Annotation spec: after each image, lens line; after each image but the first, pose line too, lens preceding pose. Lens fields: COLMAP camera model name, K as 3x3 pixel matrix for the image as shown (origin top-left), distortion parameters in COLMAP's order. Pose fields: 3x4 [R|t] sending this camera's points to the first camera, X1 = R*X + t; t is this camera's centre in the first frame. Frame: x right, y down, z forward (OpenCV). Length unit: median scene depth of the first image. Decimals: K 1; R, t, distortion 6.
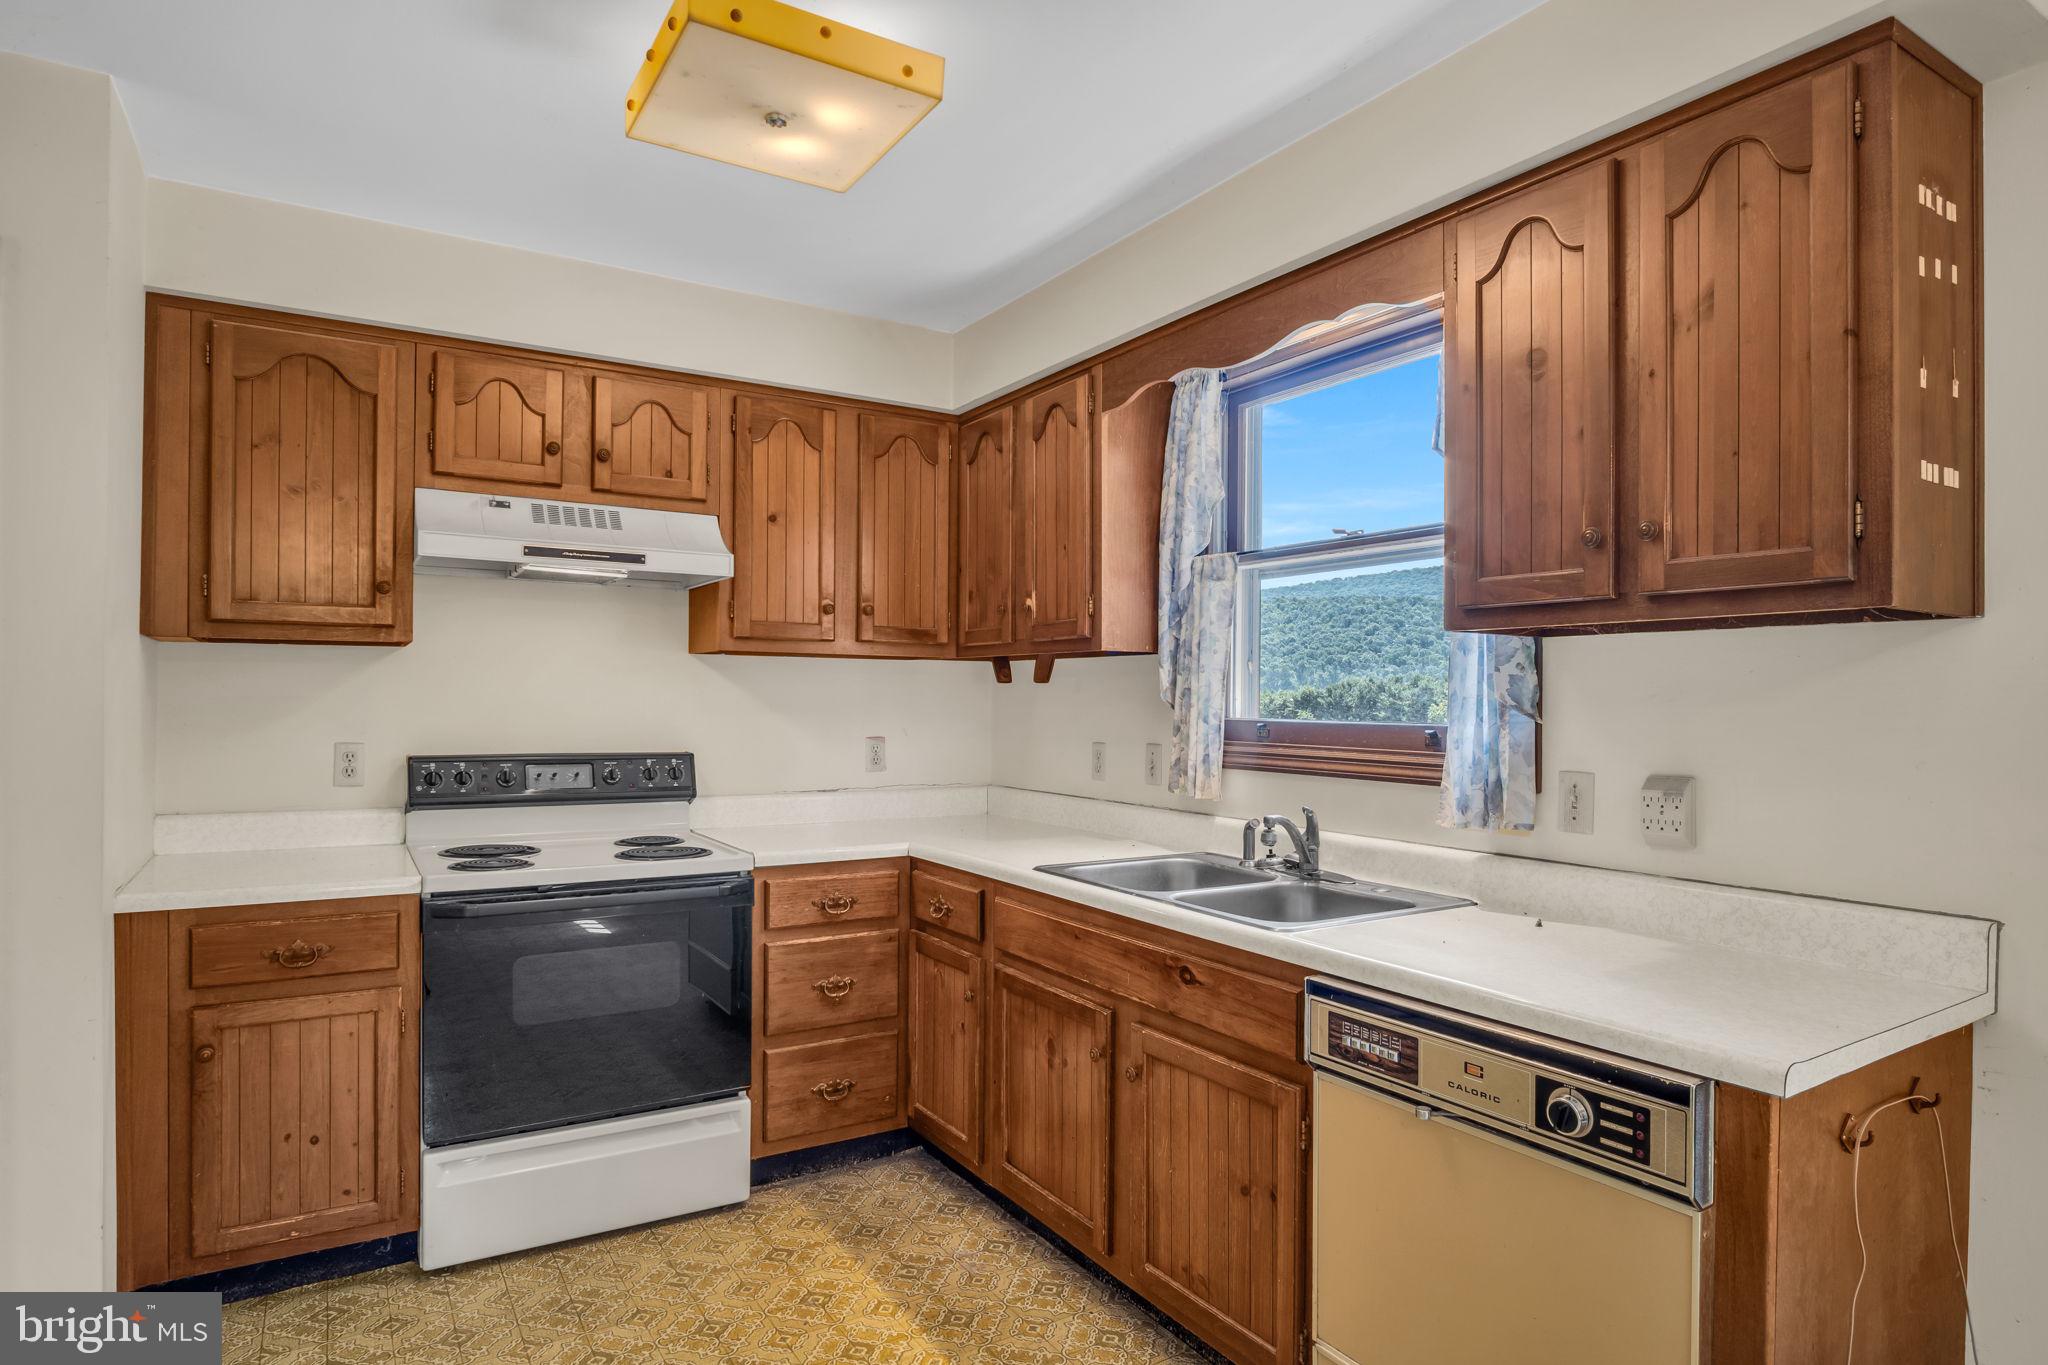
lens RADIAL K [[1118.3, 0, 1011.8], [0, 1118.3, 696.0], [0, 0, 1]] dist [-0.029162, 0.002026]
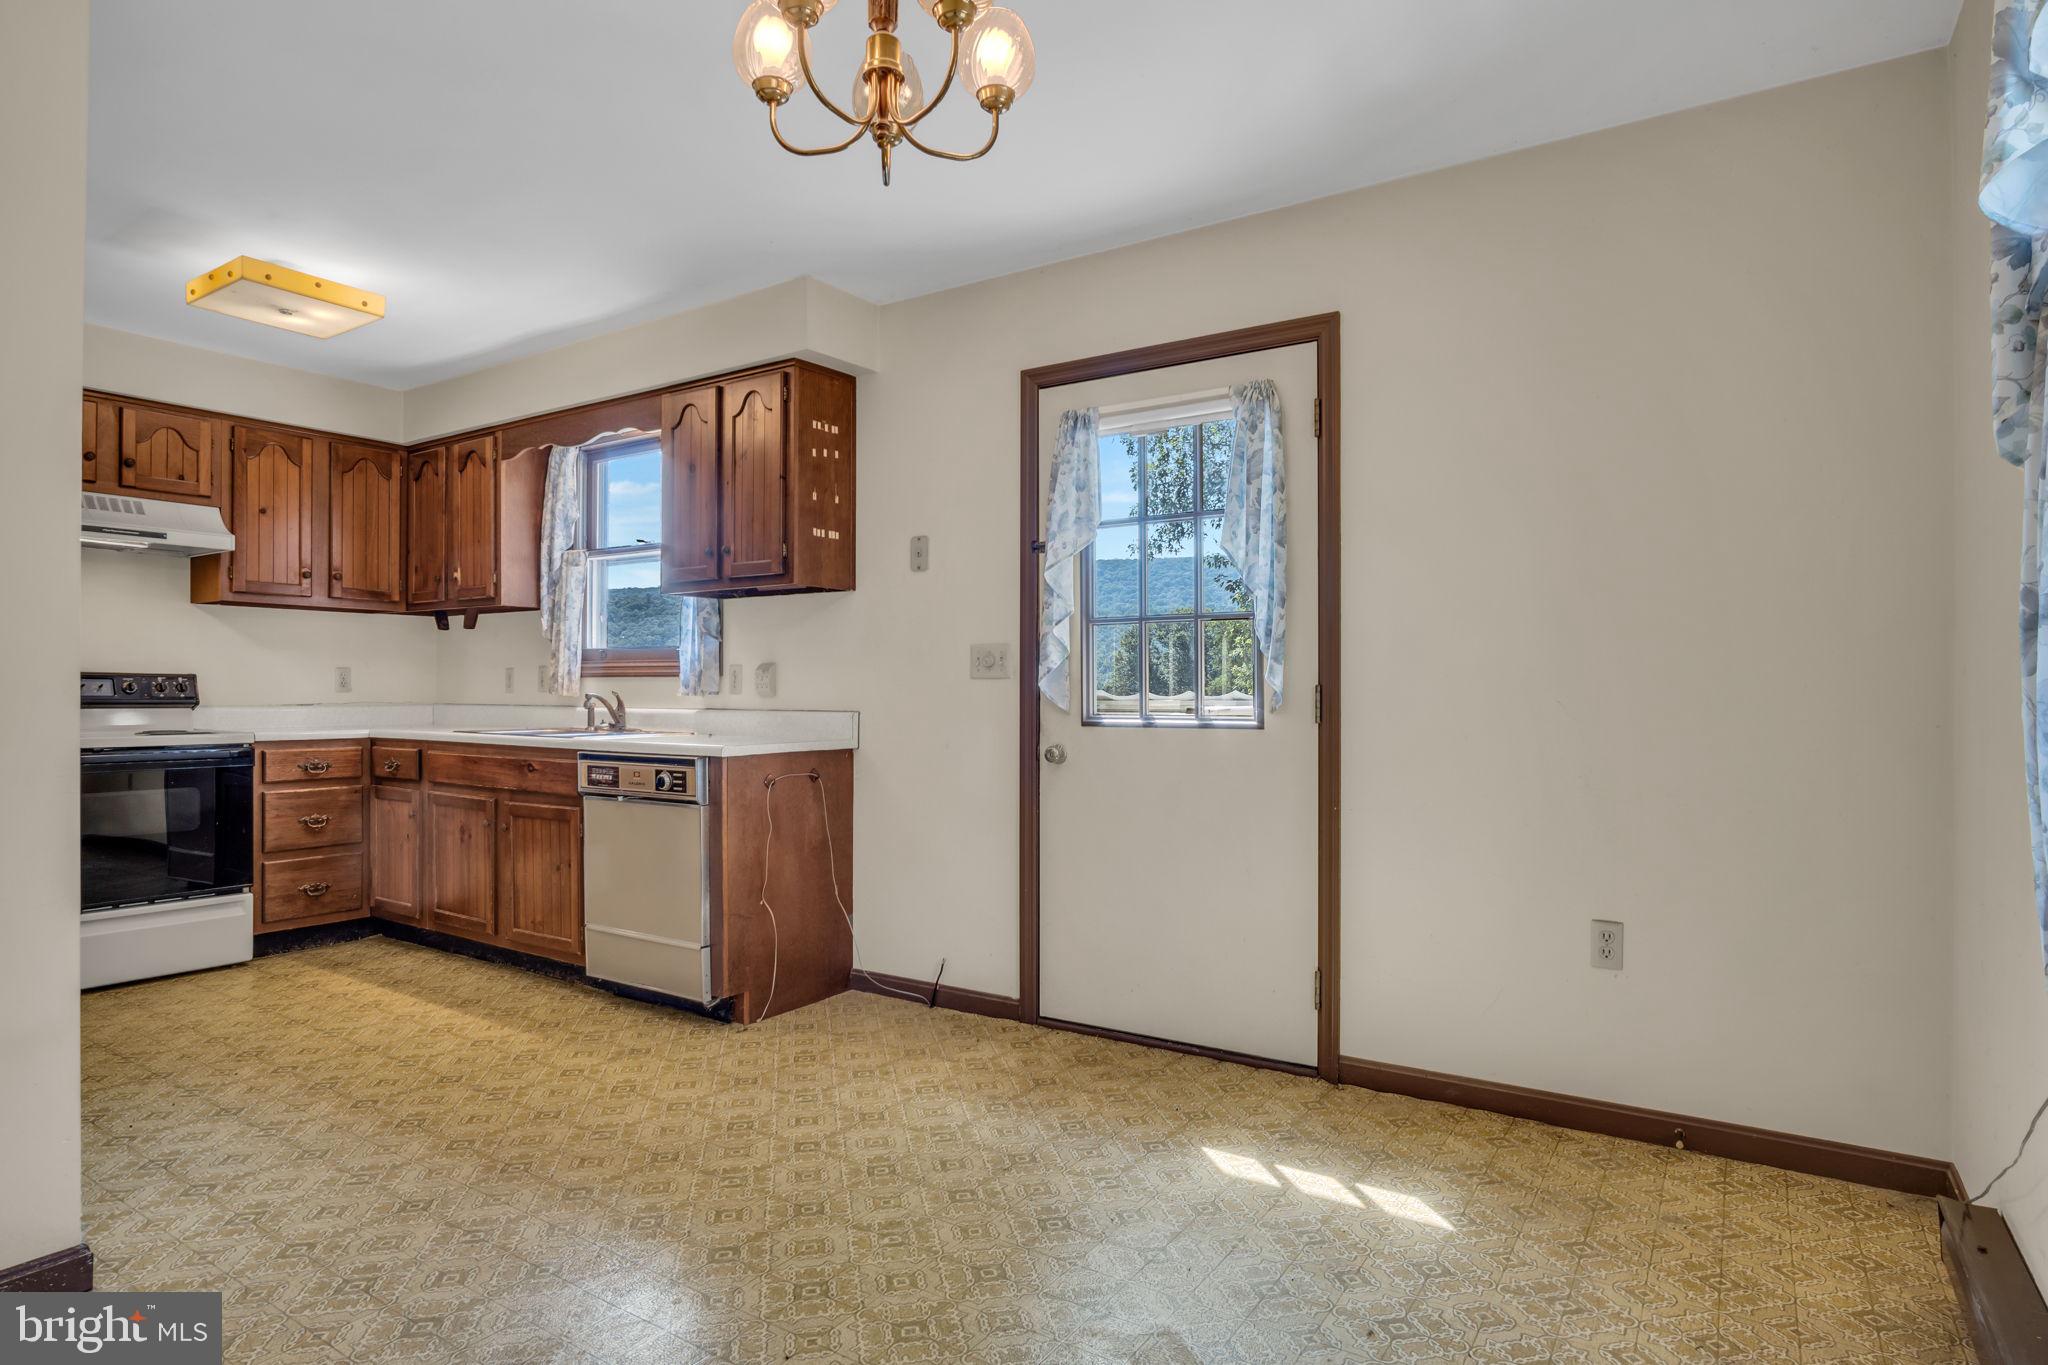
lens RADIAL K [[1110.6, 0, 1021.2], [0, 1110.6, 694.0], [0, 0, 1]] dist [-0.028609, 0.000911]
pose [[0.905940, -0.005432, 0.423371, 0.084706], [0.002299, 0.999966, 0.007912, 0.078269], [-0.423399, -0.006194, 0.905922, -0.793286]]
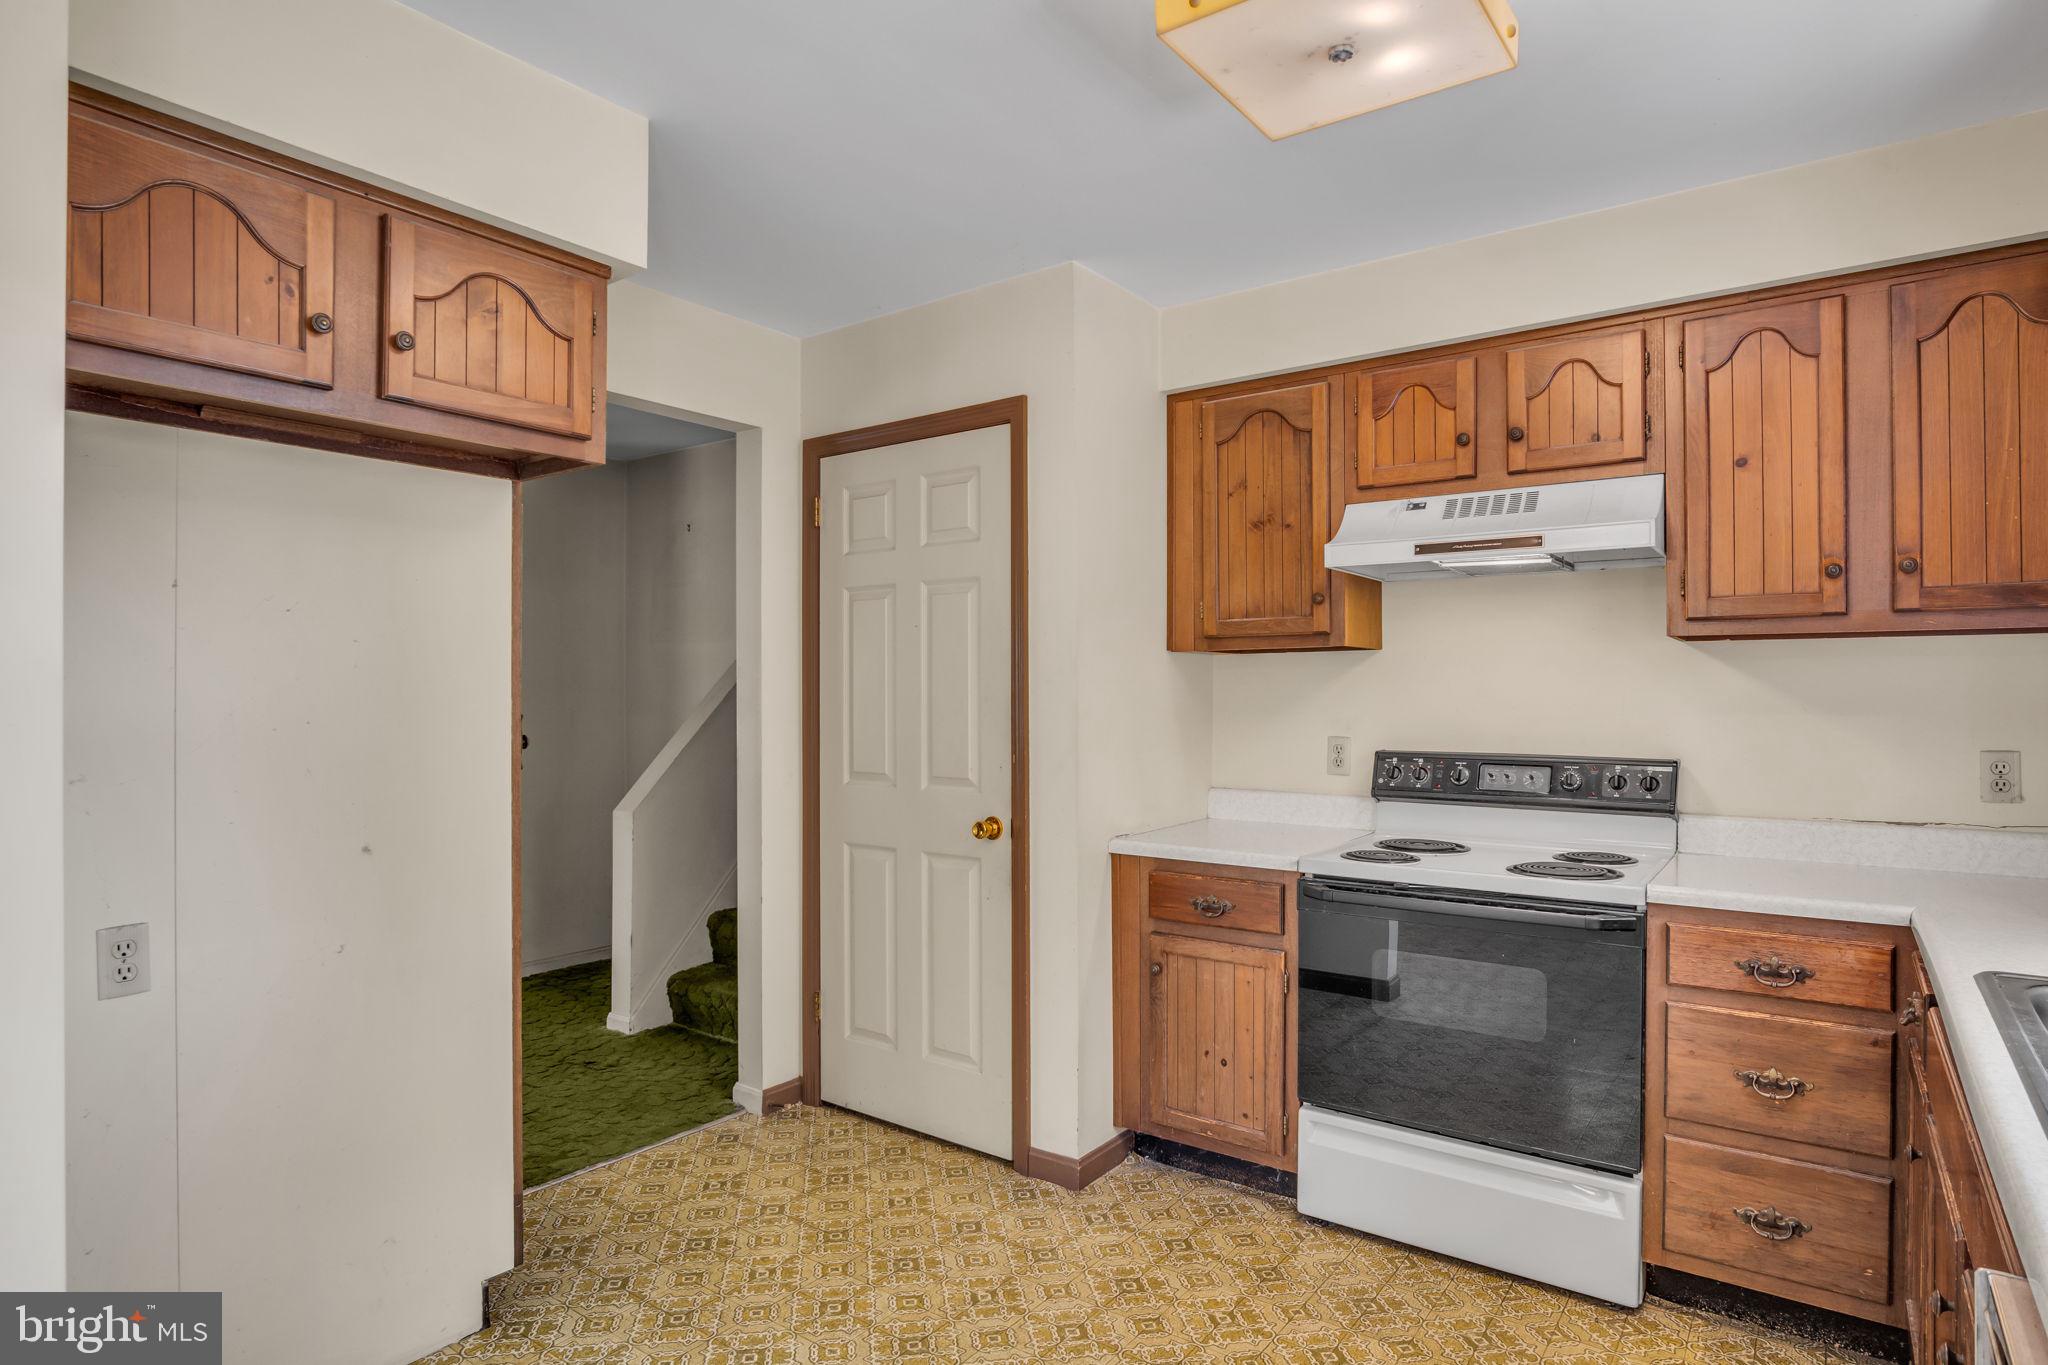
lens RADIAL K [[1110.6, 0, 1021.2], [0, 1110.6, 694.0], [0, 0, 1]] dist [-0.028609, 0.000911]
pose [[0.372931, -0.008566, -0.927820, 0.337875], [0.006293, 0.999958, -0.006703, 0.004245], [0.927838, -0.003339, 0.372969, 0.277664]]
